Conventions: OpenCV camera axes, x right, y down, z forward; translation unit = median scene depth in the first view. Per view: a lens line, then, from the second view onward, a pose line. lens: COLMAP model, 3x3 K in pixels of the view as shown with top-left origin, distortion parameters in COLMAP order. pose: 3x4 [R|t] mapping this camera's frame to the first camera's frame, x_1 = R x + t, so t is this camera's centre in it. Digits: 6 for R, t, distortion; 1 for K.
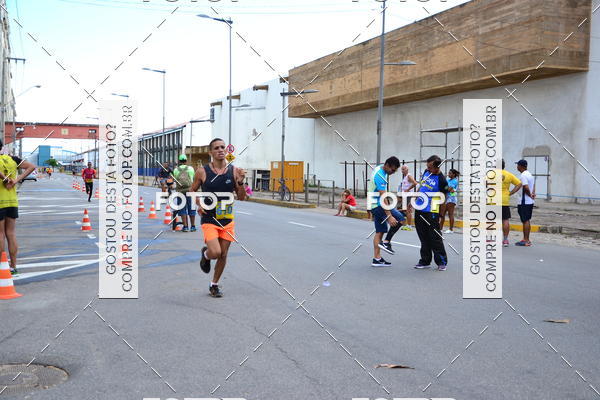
lens RADIAL K [[1809.9, 0, 317.4], [0, 1809.9, 201.5], [0, 0, 1]] dist [0.084009, 1.694003]
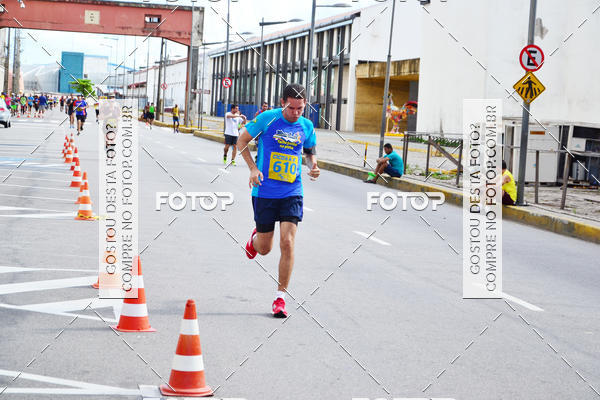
lens RADIAL K [[1811.4, 0, 300.0], [0, 1811.4, 200.0], [0, 0, 1]] dist [0.088660, 1.651574]
pose [[0.995594, 0.048751, -0.080098, -0.049373], [-0.046150, 0.998355, 0.034014, -0.010902], [0.081624, -0.030168, 0.996206, 0.553001]]
